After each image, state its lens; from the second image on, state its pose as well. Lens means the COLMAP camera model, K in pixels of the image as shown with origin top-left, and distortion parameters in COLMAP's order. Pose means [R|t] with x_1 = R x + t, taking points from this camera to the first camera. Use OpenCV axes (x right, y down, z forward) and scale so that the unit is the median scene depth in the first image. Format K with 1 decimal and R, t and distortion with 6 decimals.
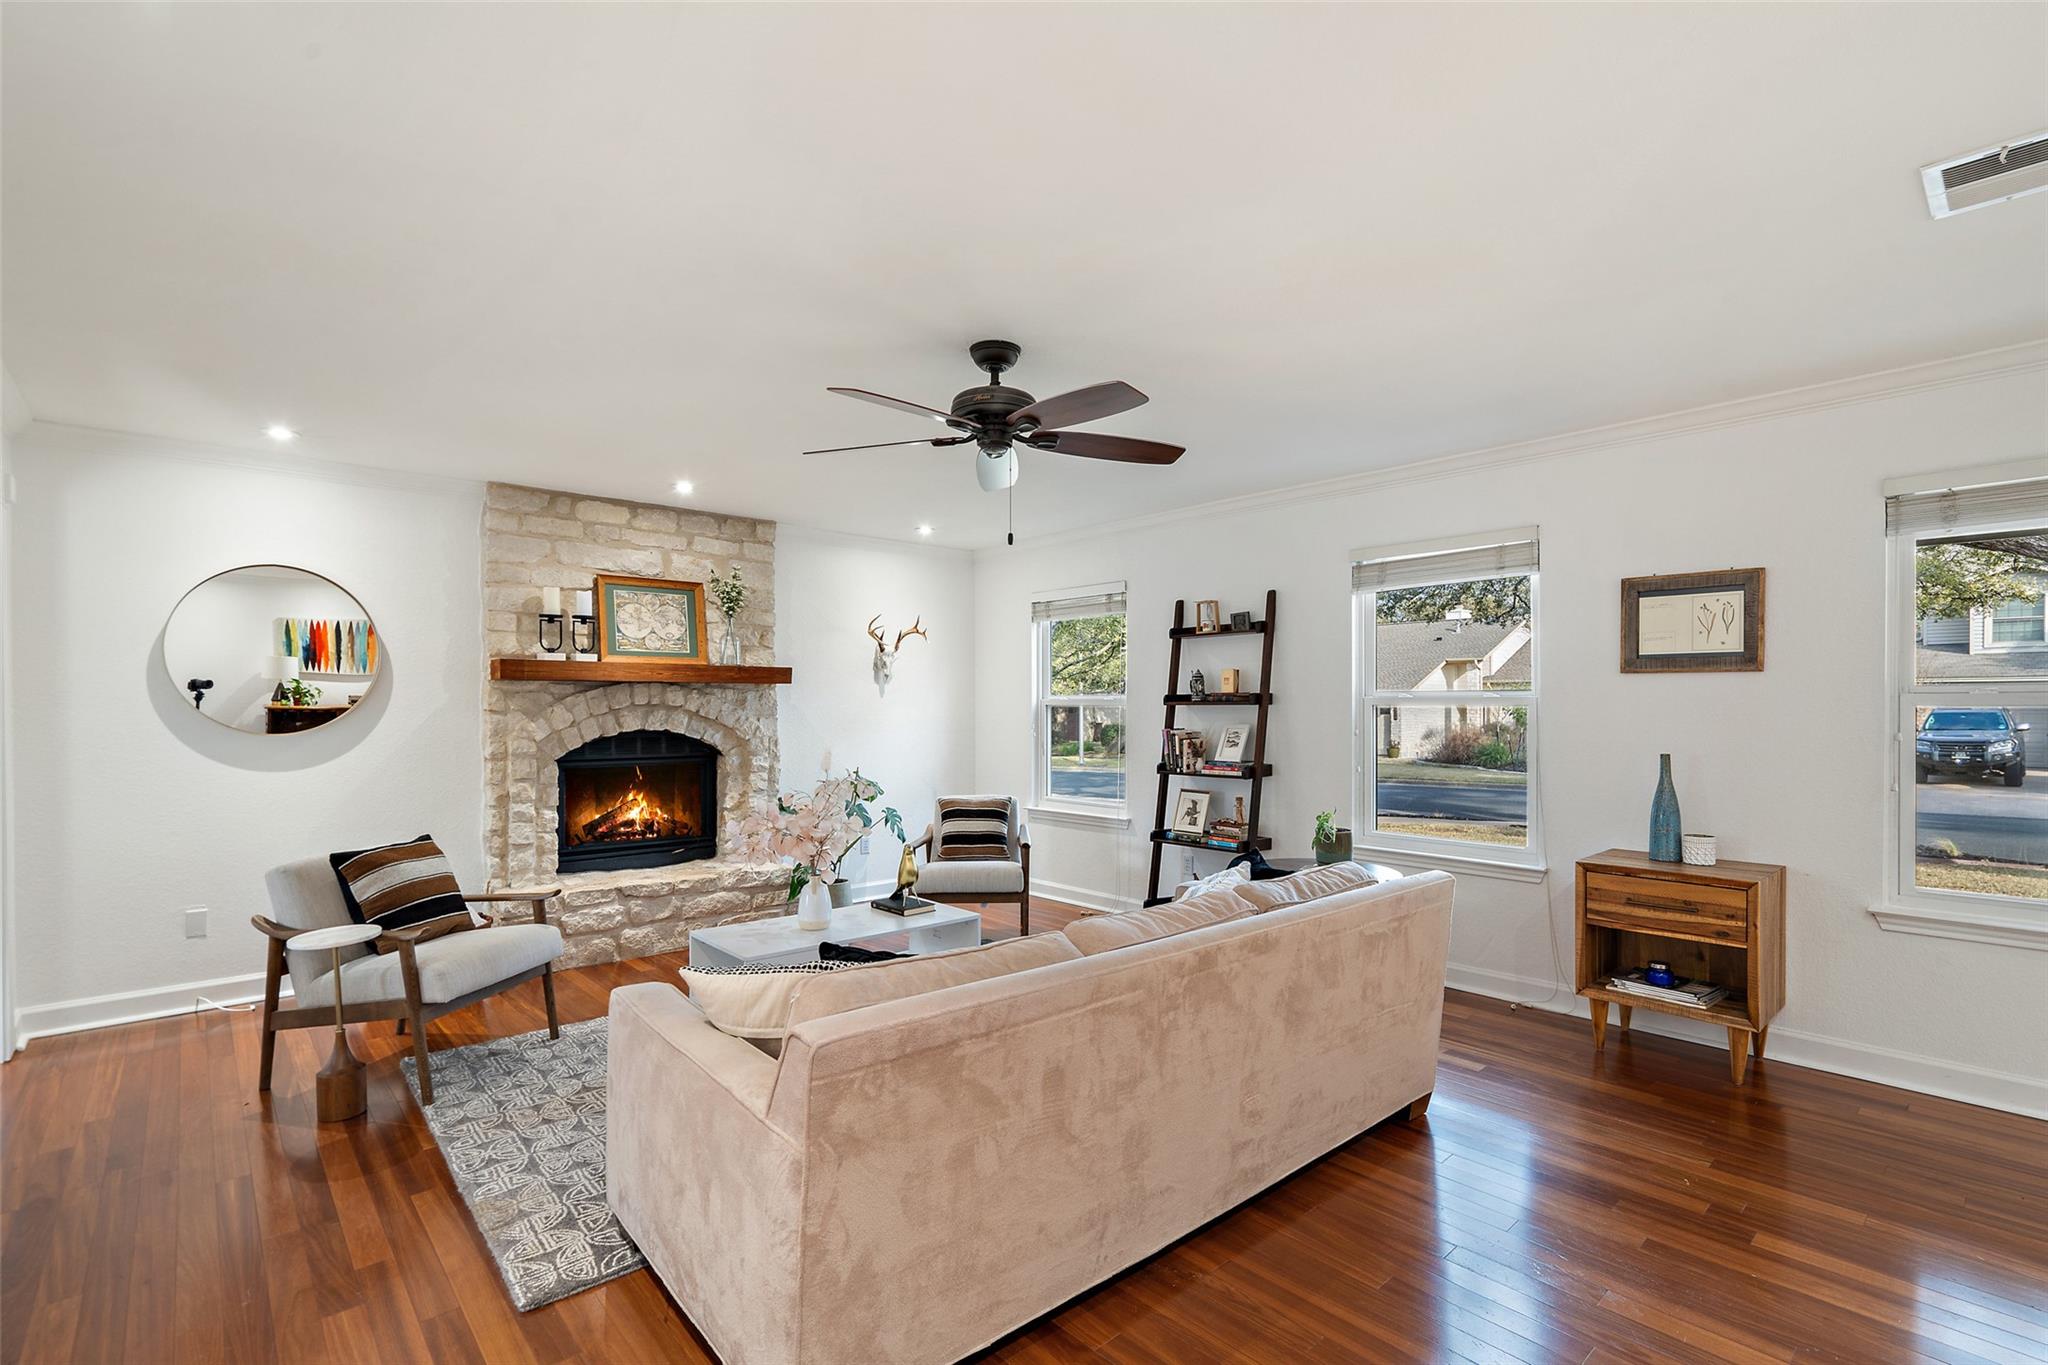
lens RADIAL K [[937.1, 0, 1024.3], [0, 937.1, 704.3], [0, 0, 1]] dist [-0.001279, 0.000181]
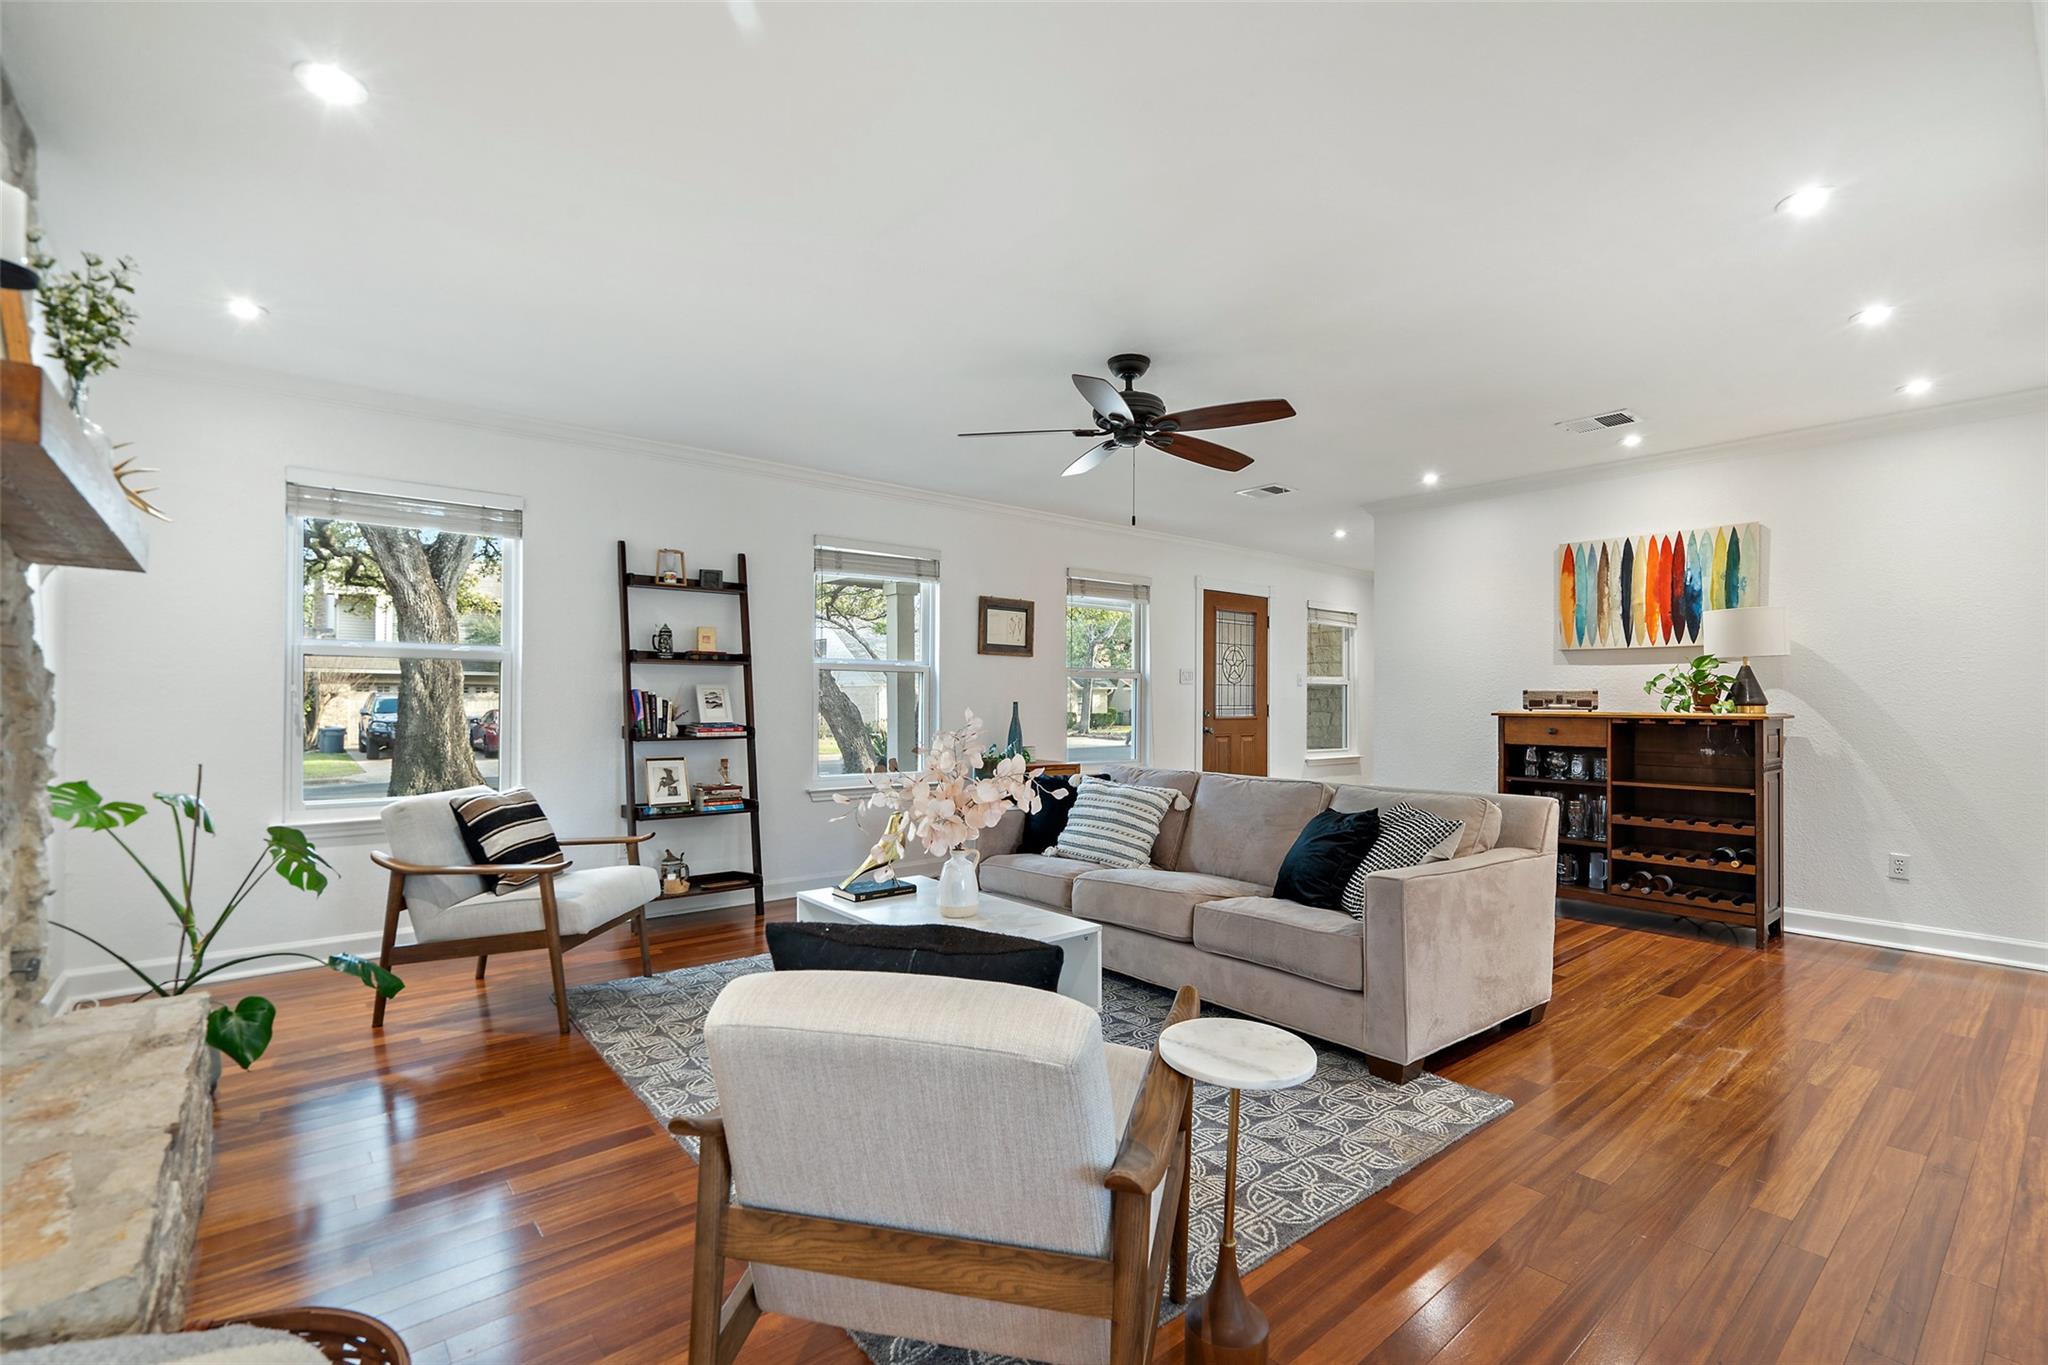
lens RADIAL K [[920.2, 0, 1038.2], [0, 920.2, 693.3], [0, 0, 1]] dist [-0.002291, 0.000310]
pose [[0.023380, 0.009550, 0.999681, -0.742472], [-0.006377, 0.999935, -0.009403, 0.038427], [-0.999706, -0.006156, 0.023440, 0.662050]]
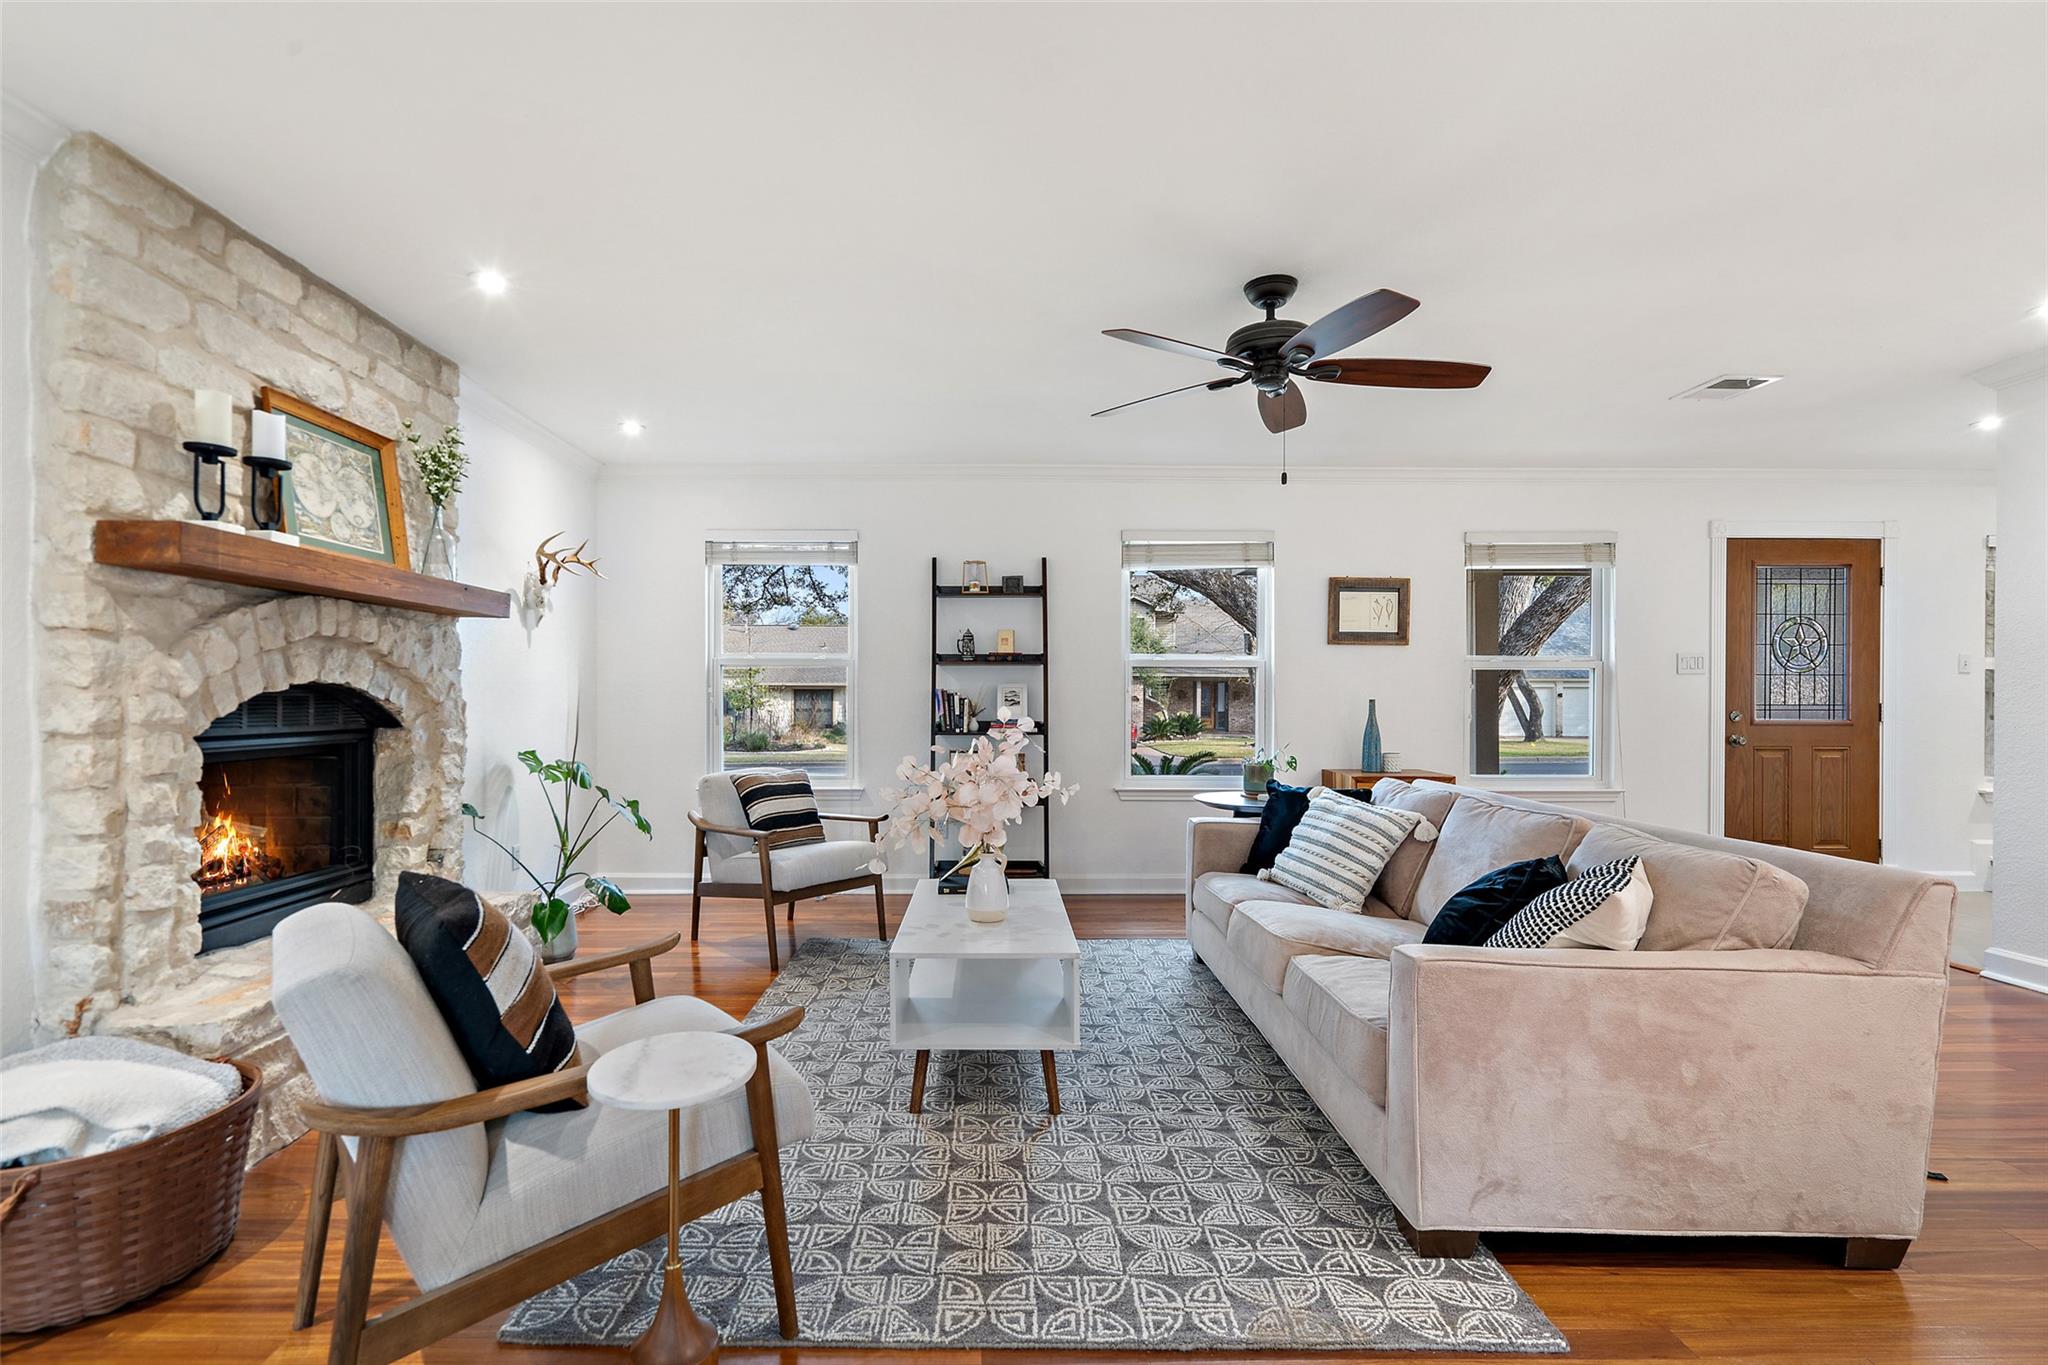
lens RADIAL K [[948.0, 0, 987.1], [0, 948.0, 696.9], [0, 0, 1]] dist [-0.001603, 0.000591]
pose [[0.658808, 0.001362, 0.752310, -0.600544], [-0.004496, 0.999988, 0.002127, 0.035260], [-0.752297, -0.004784, 0.658806, 0.342120]]
